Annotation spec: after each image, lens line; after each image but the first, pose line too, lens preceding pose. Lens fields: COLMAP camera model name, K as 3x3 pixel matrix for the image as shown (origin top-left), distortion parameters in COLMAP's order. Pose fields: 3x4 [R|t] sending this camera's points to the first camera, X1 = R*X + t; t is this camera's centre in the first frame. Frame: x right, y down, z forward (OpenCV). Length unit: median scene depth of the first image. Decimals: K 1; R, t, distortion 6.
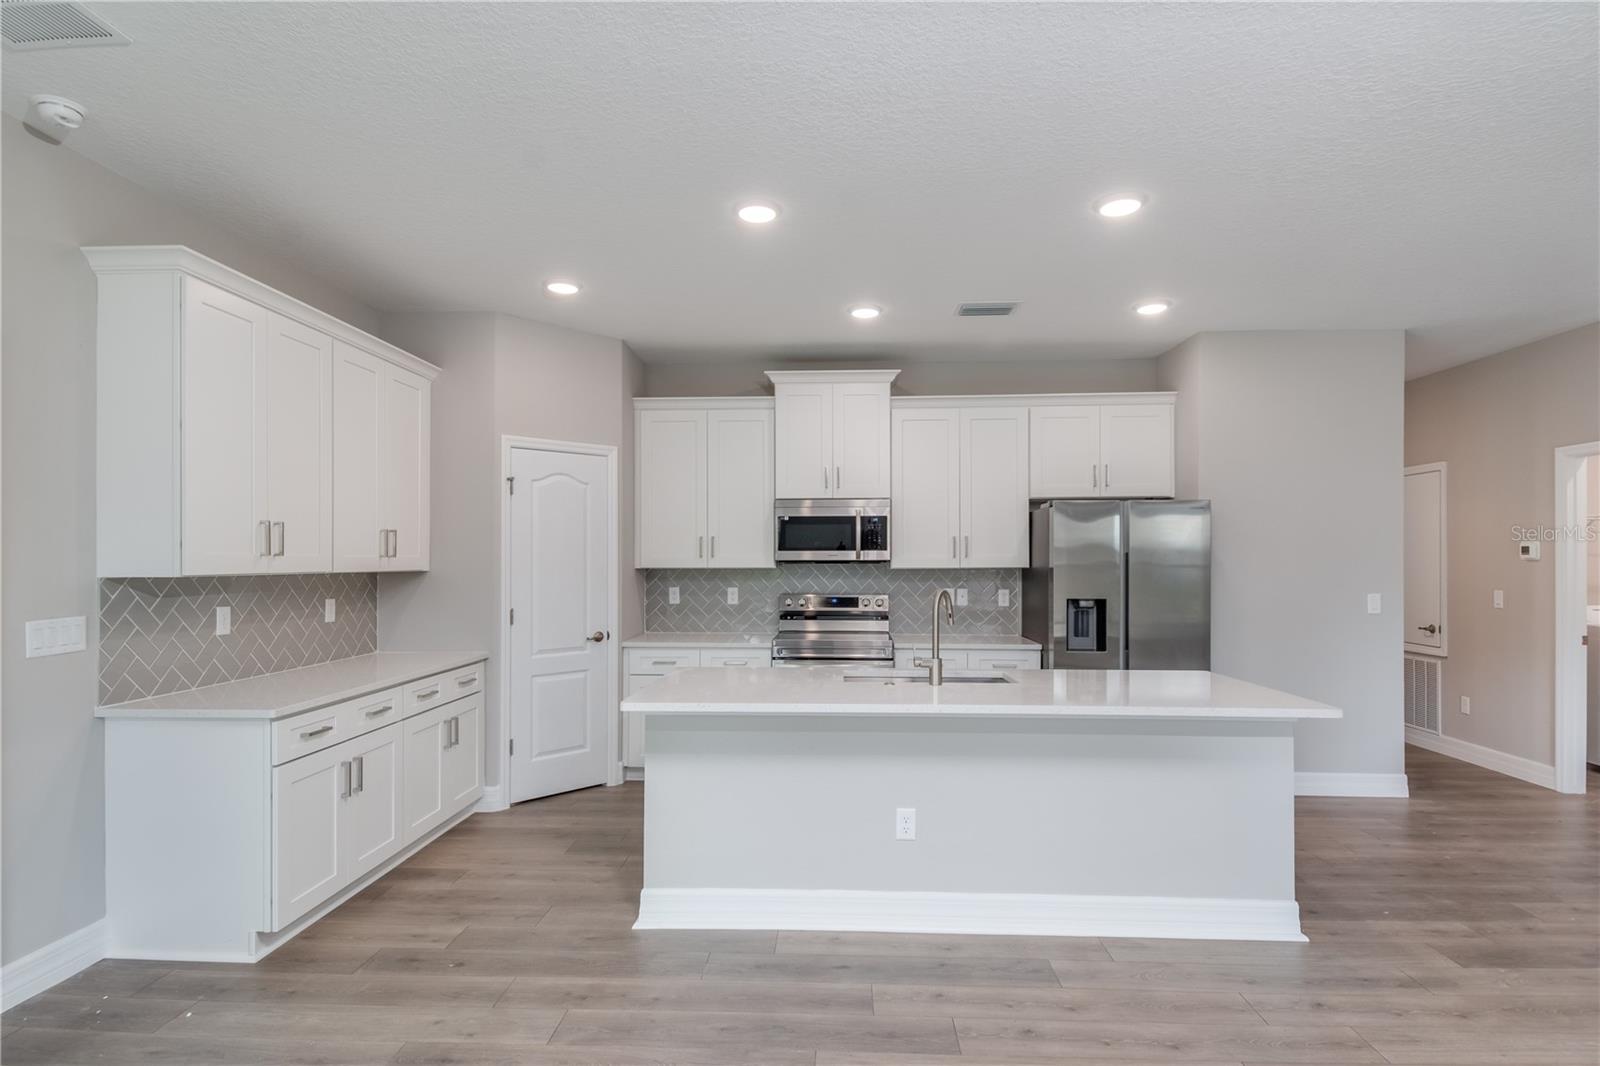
lens RADIAL K [[818.4, 0, 805.0], [0, 818.4, 556.0], [0, 0, 1]] dist [0.007906, -0.001962]
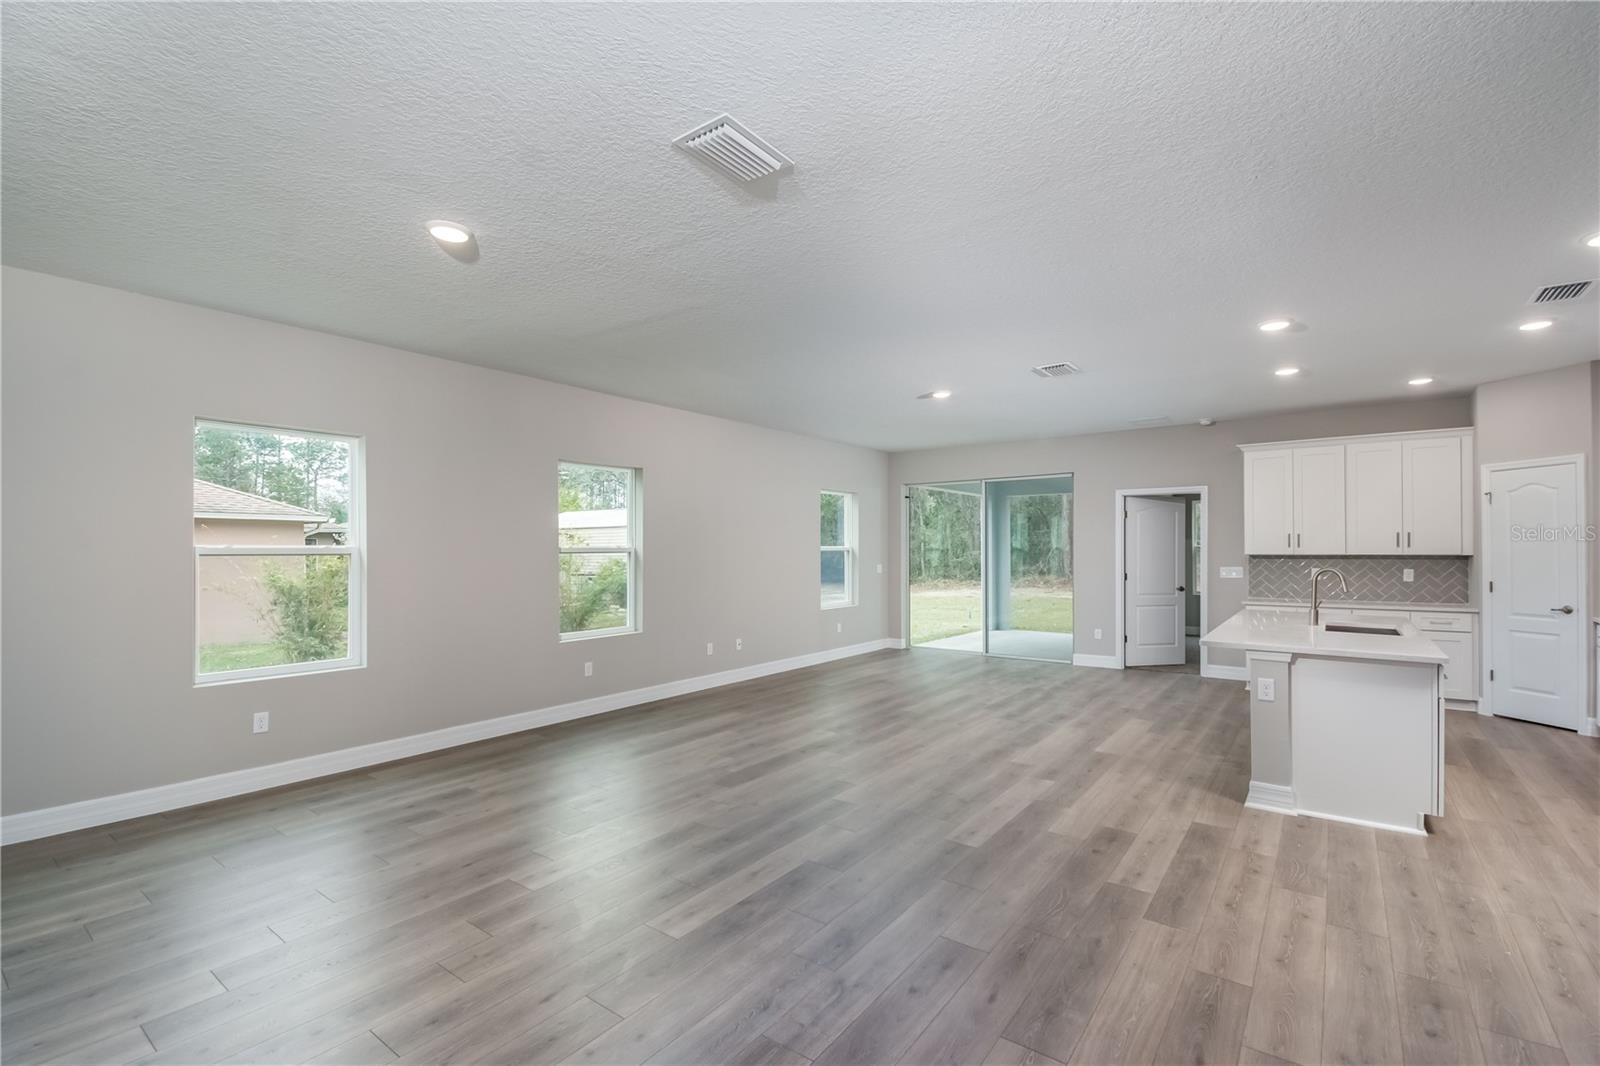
lens RADIAL K [[727.5, 0, 816.8], [0, 727.5, 548.5], [0, 0, 1]] dist [0.009437, -0.008241]
pose [[-0.546294, 0.002667, -0.837589, 1.400109], [0.008992, 0.999956, -0.002681, -0.001924], [0.837545, -0.008996, -0.546294, 0.703951]]
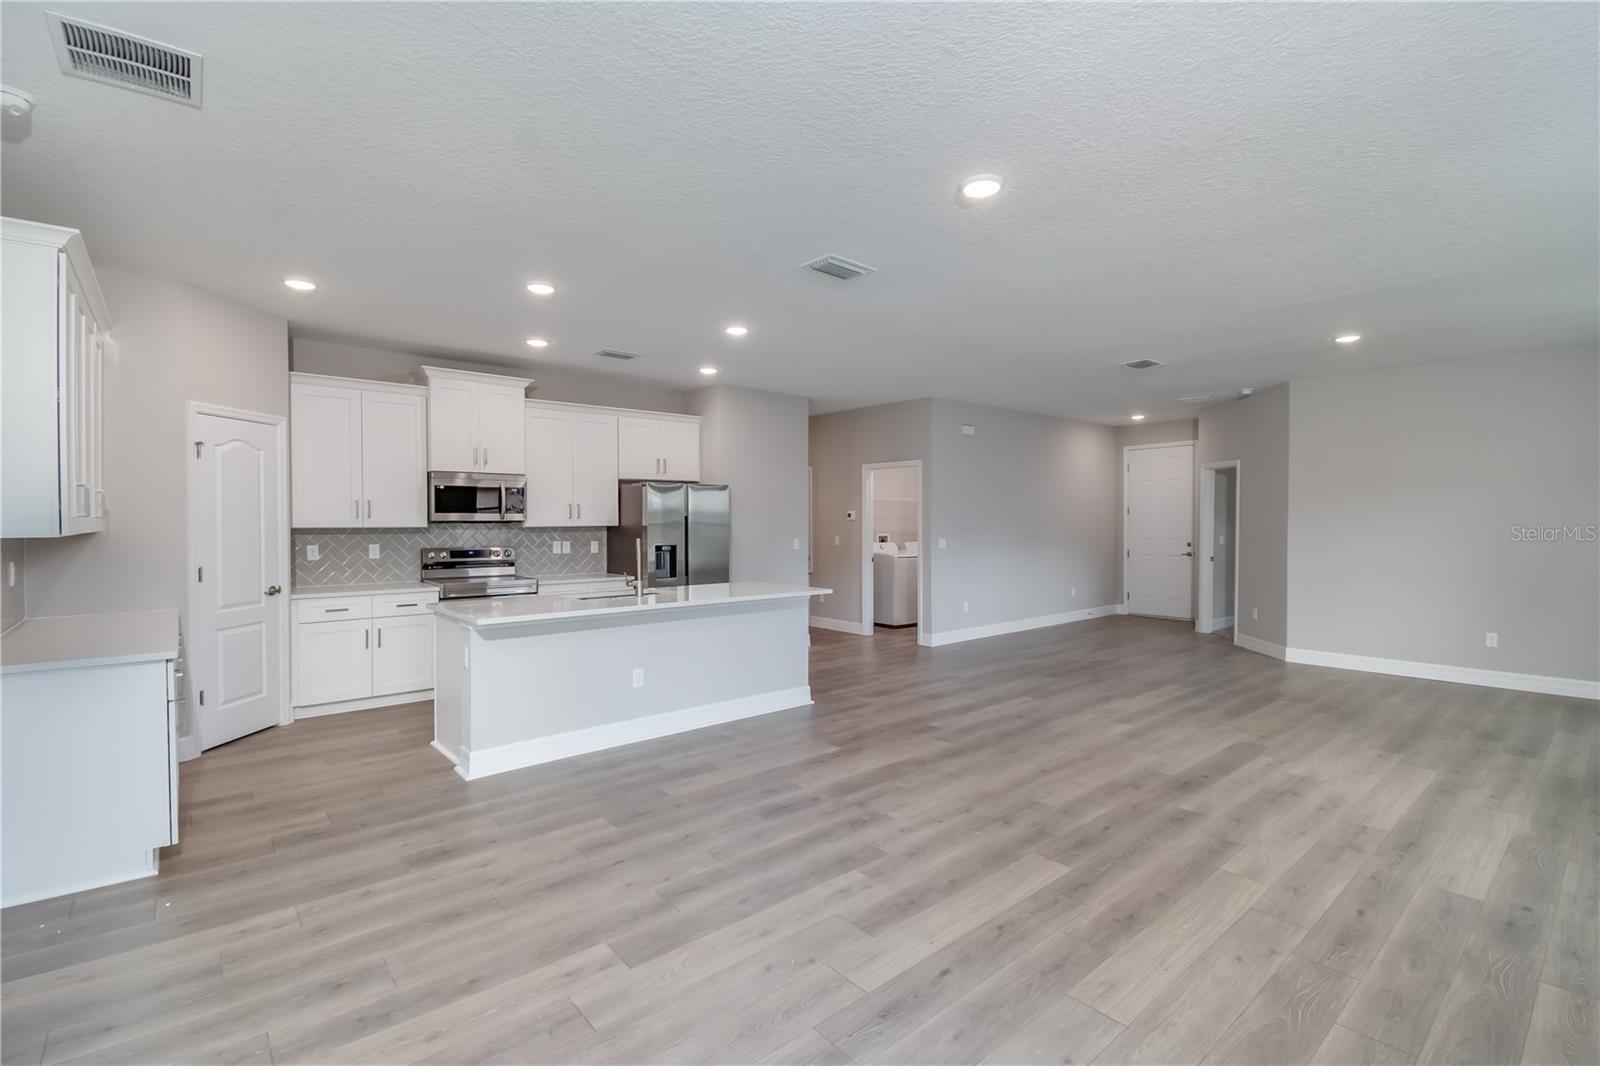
lens RADIAL K [[727.5, 0, 808.1], [0, 727.5, 528.5], [0, 0, 1]] dist [0.009437, -0.008241]
pose [[0.729037, -0.007748, 0.684431, -0.429362], [-0.004540, 0.999859, 0.016155, -0.003888], [-0.684459, -0.014885, 0.728899, -0.215104]]
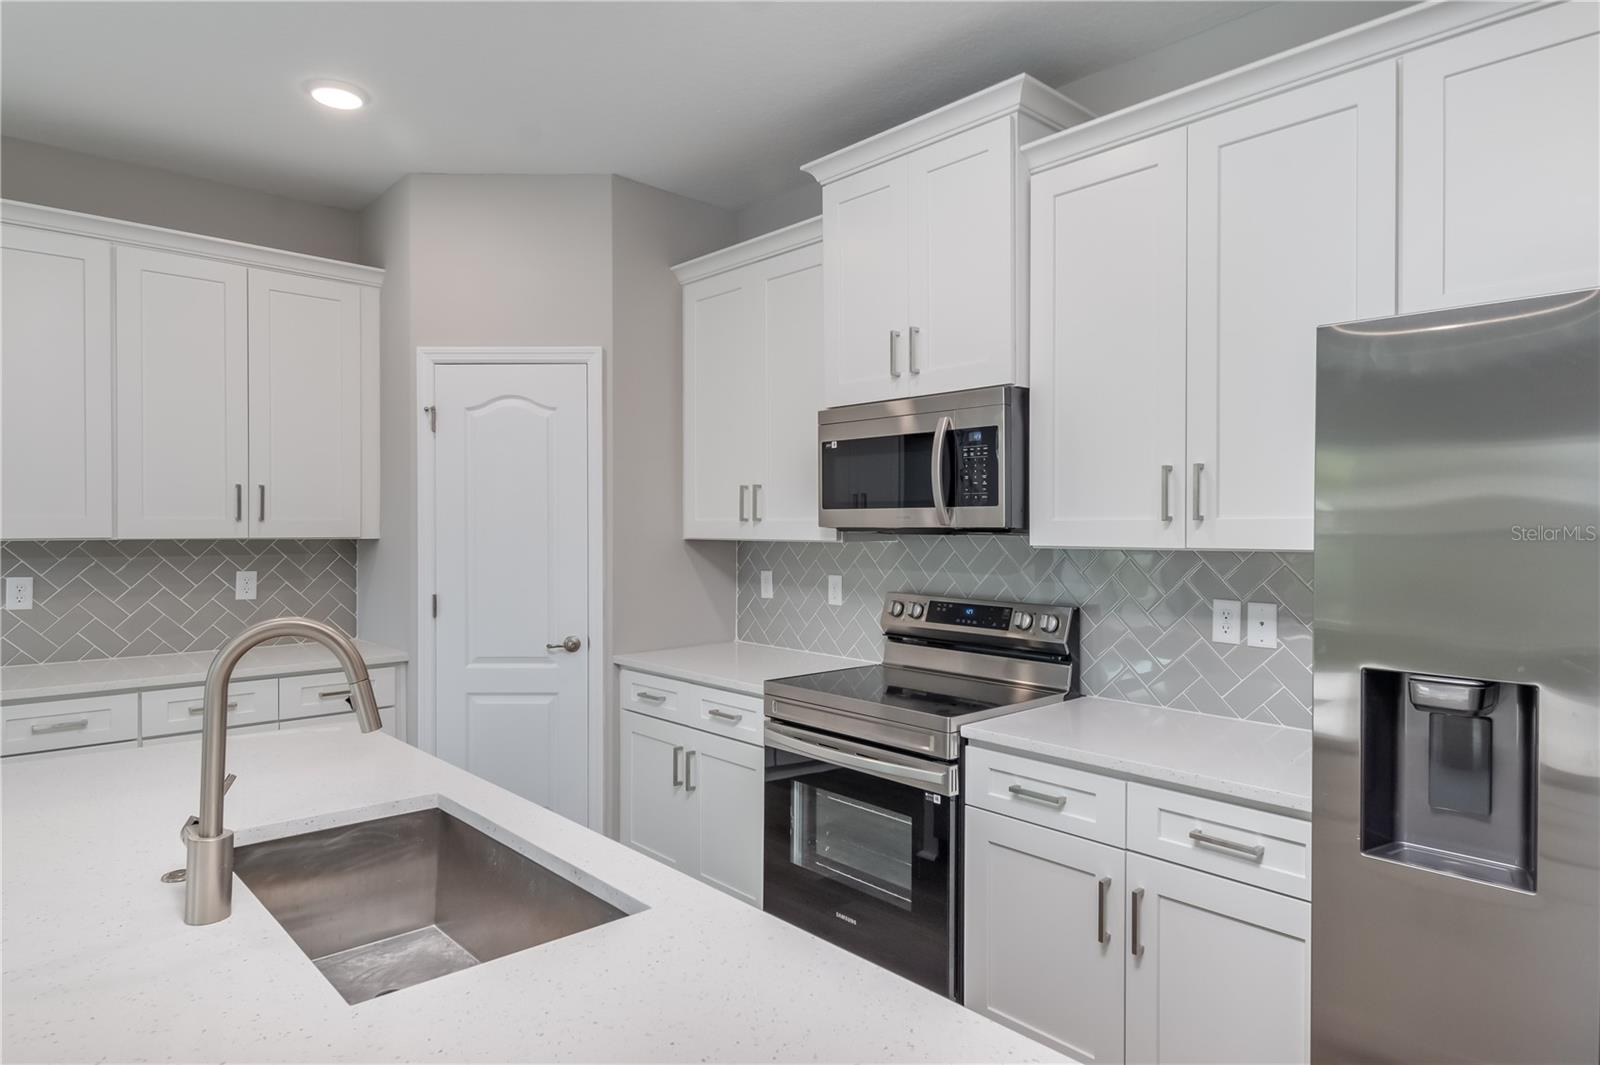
lens RADIAL K [[922.0, 0, 800.5], [0, 922.0, 534.8], [0, 0, 1]] dist [0.006309, -0.007790]
pose [[0.716508, 0.010110, -0.697505, 0.414448], [-0.000817, 0.999906, 0.013654, 0.002449], [0.697578, -0.009214, 0.716450, 0.656168]]
